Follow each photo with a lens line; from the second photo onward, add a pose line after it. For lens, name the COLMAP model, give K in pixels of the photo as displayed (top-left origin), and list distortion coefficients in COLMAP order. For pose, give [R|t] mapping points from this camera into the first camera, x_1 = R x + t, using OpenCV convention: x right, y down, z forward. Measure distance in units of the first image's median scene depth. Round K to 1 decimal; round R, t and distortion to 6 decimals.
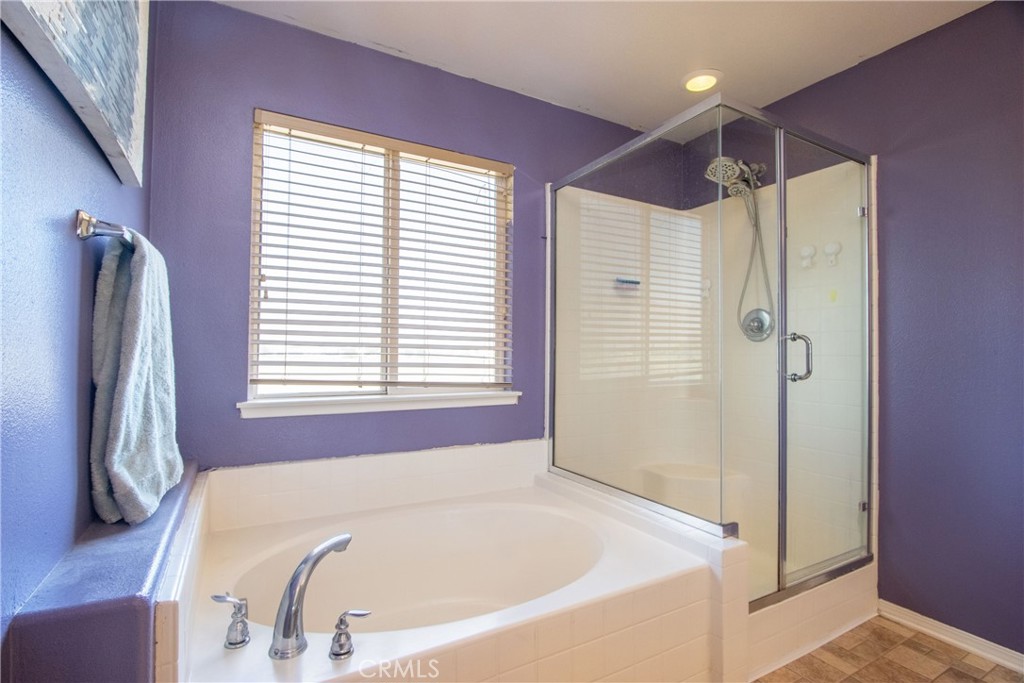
lens RADIAL K [[491.5, 0, 514.6], [0, 491.5, 341.8], [0, 0, 1]] dist [-0.014728, 0.000020]
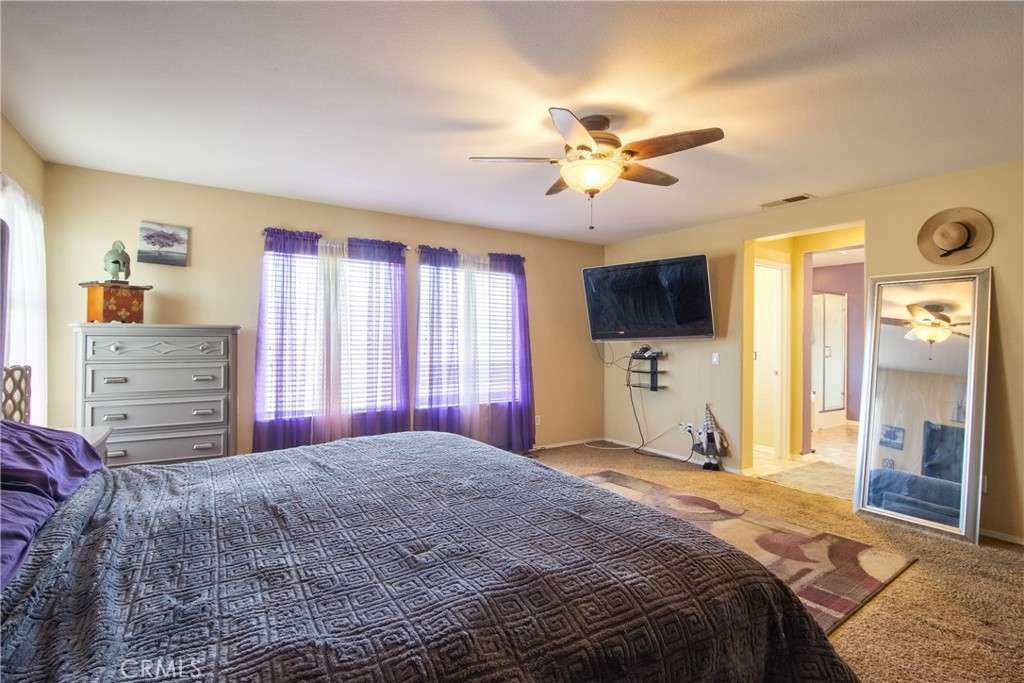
lens RADIAL K [[491.5, 0, 511.8], [0, 491.5, 342.4], [0, 0, 1]] dist [-0.014728, 0.000020]
pose [[0.997657, -0.006033, 0.068153, -1.924783], [0.004940, 0.999857, 0.016197, -0.103399], [-0.068241, -0.015822, 0.997543, -2.373639]]
